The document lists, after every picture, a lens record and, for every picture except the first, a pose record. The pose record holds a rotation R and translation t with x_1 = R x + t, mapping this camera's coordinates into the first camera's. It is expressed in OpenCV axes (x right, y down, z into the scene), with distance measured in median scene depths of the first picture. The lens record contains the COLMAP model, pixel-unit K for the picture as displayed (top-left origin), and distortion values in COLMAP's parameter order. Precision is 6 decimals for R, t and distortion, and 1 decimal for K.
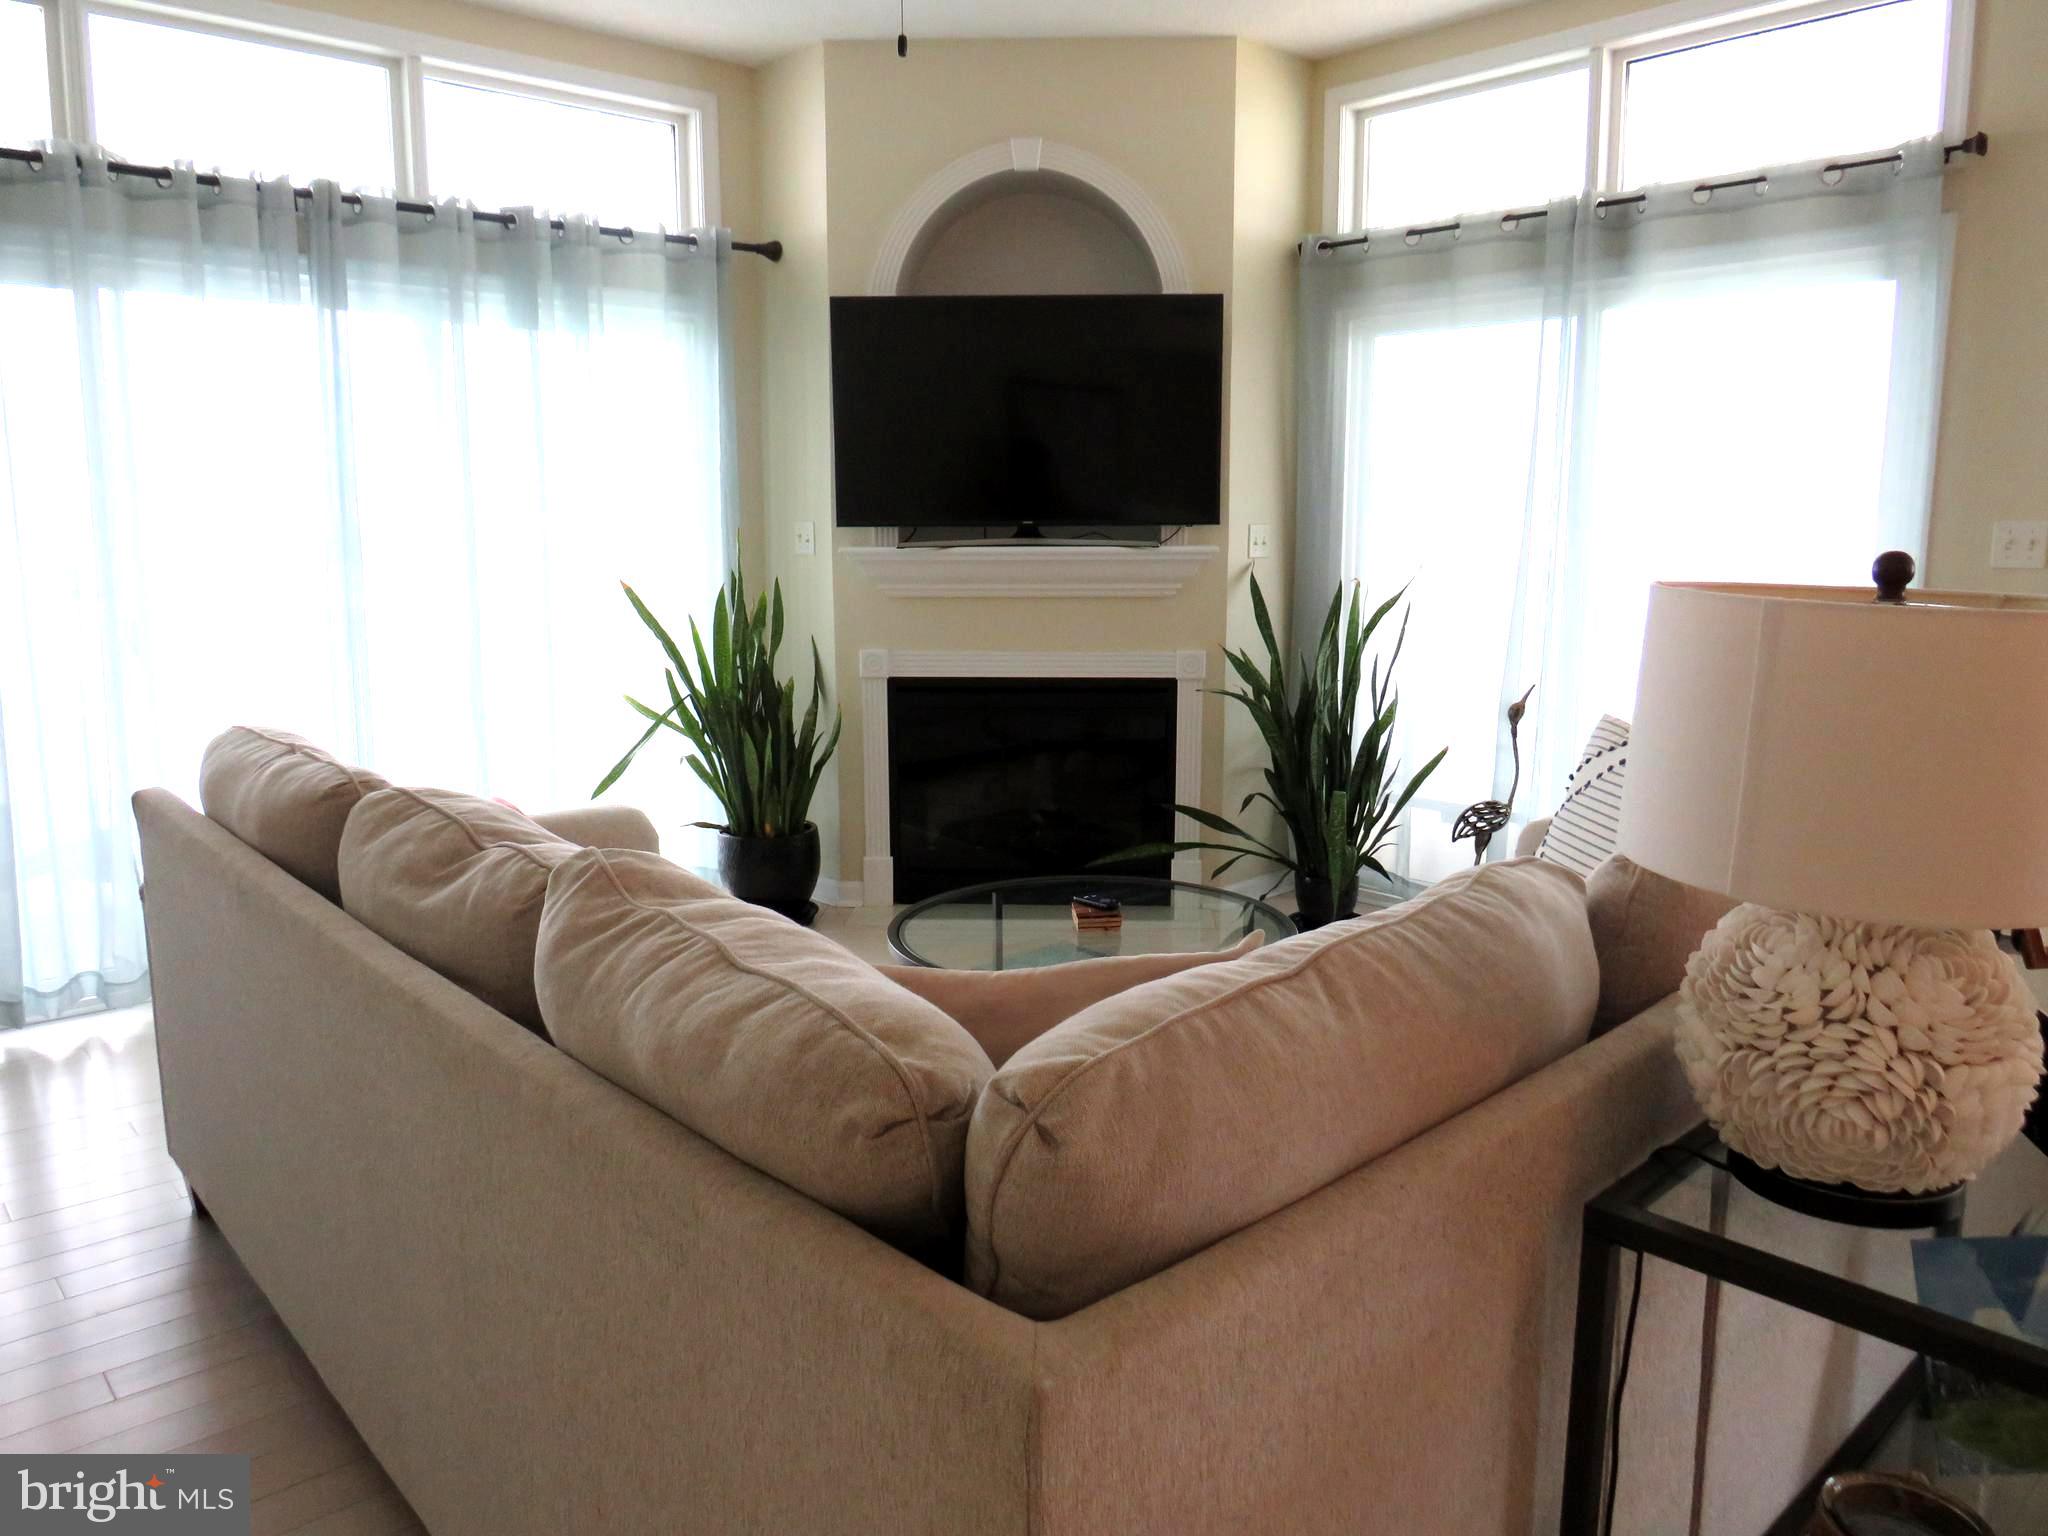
lens RADIAL K [[1440.9, 0, 1005.0], [0, 1440.9, 778.7], [0, 0, 1]] dist [-0.016545, -0.007999]
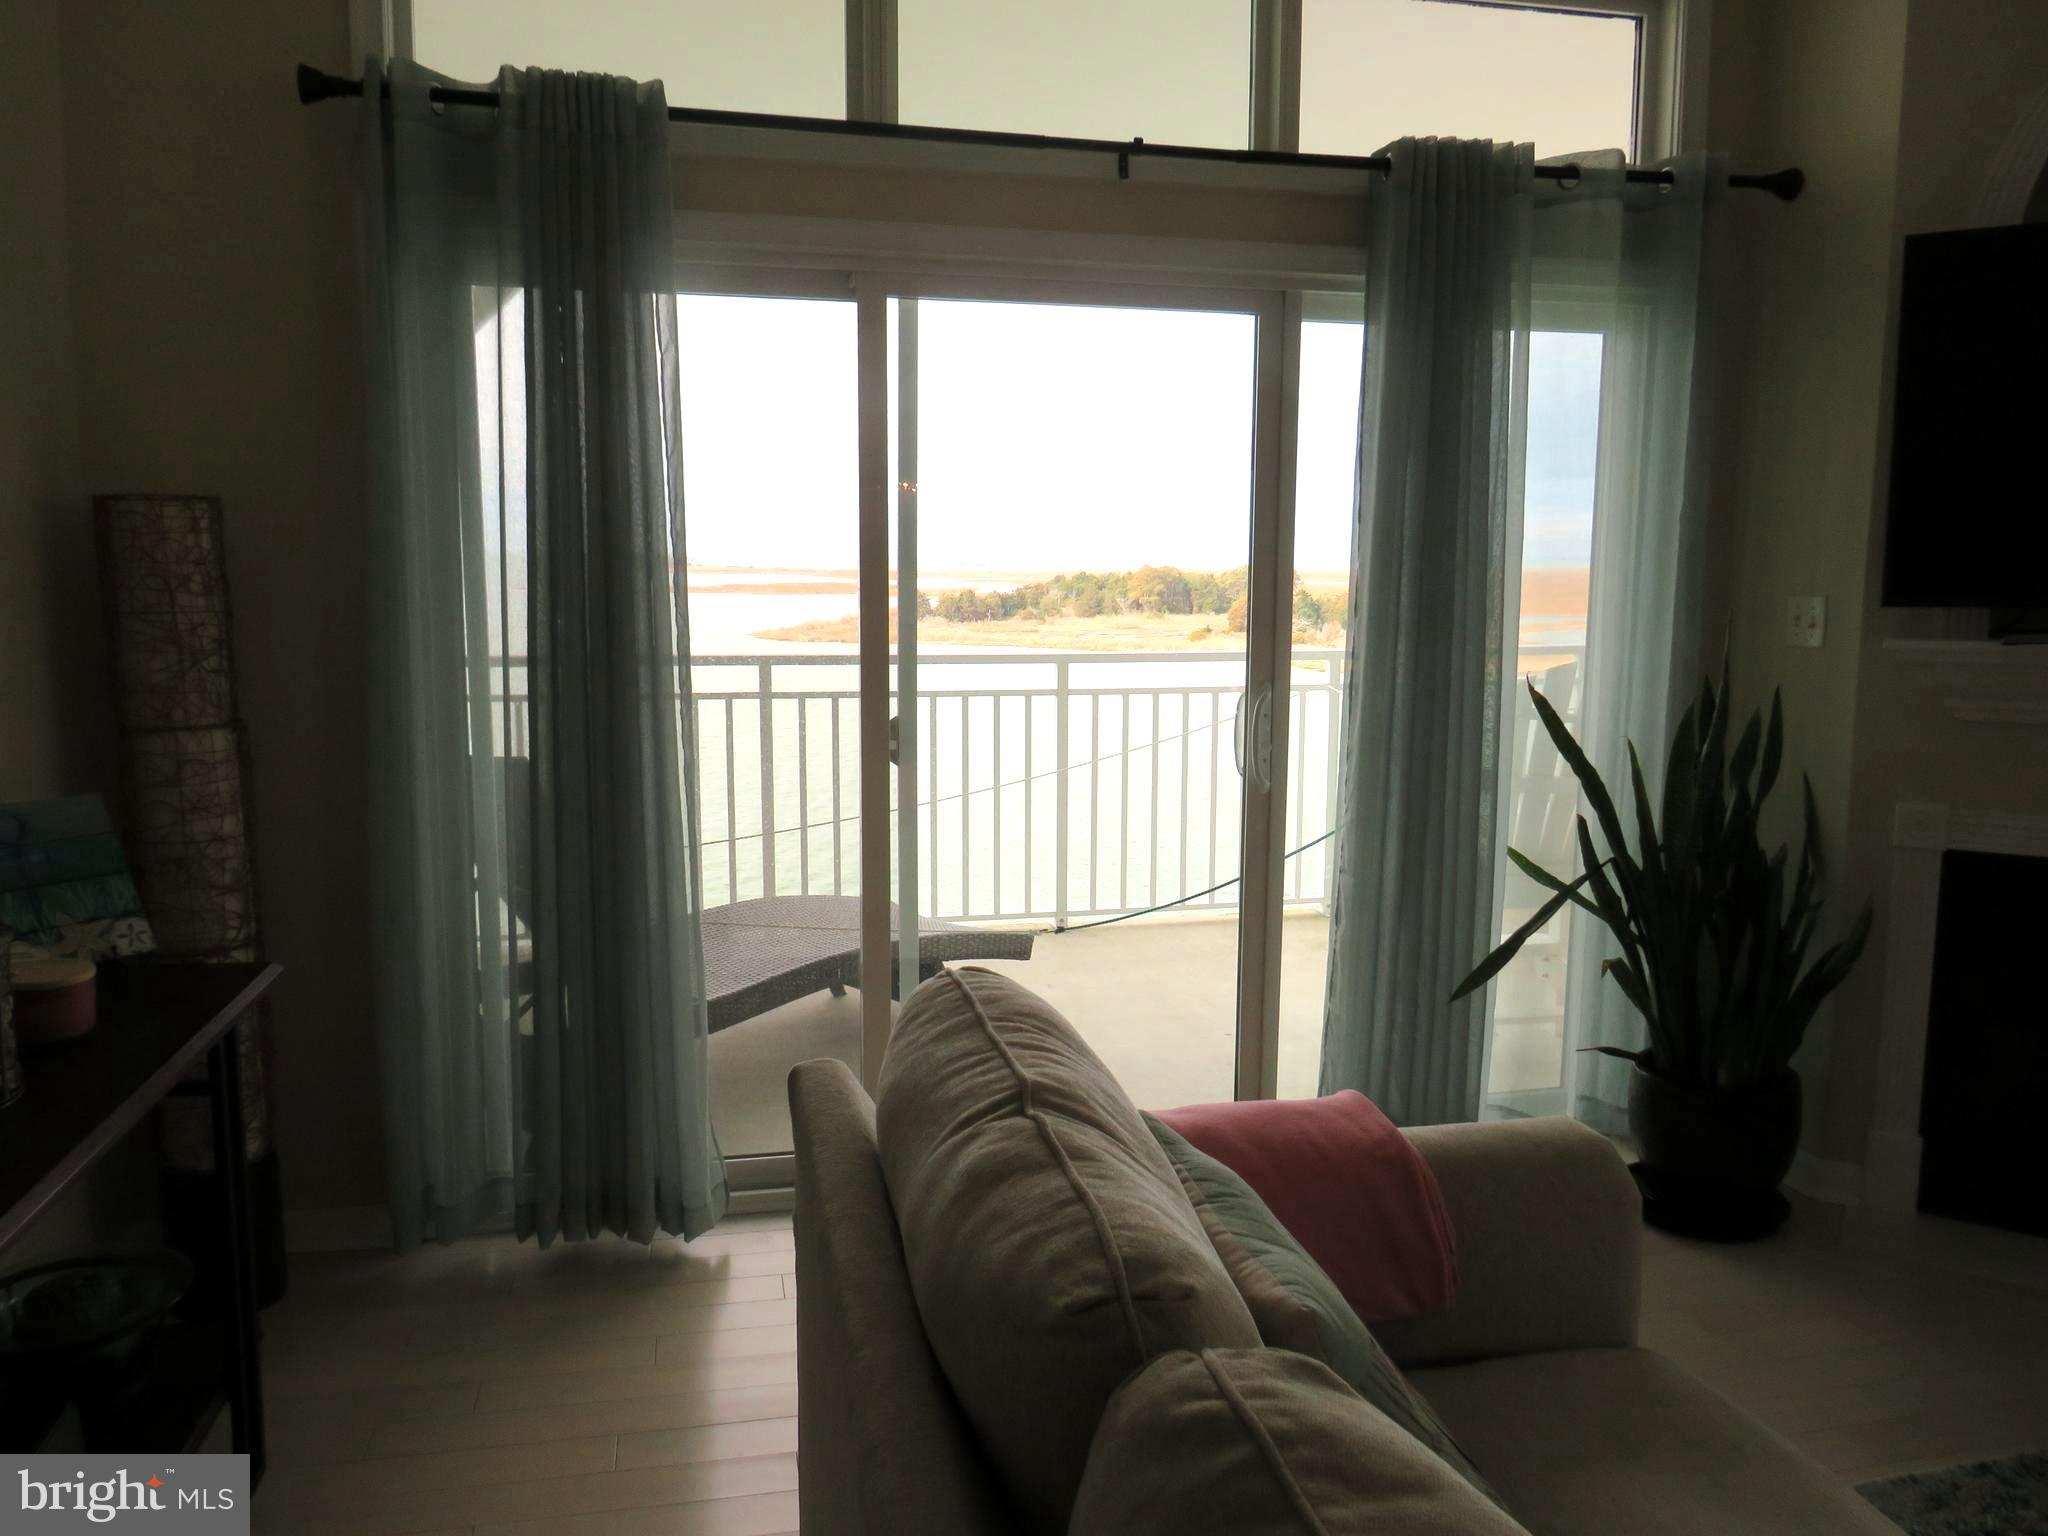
lens RADIAL K [[1440.9, 0, 1026.1], [0, 1440.9, 757.8], [0, 0, 1]] dist [-0.016545, -0.007999]
pose [[0.871076, 0.064898, -0.486842, -0.135708], [-0.084629, 0.996239, -0.018619, -0.068966], [0.483803, 0.057420, 0.873291, 0.292773]]
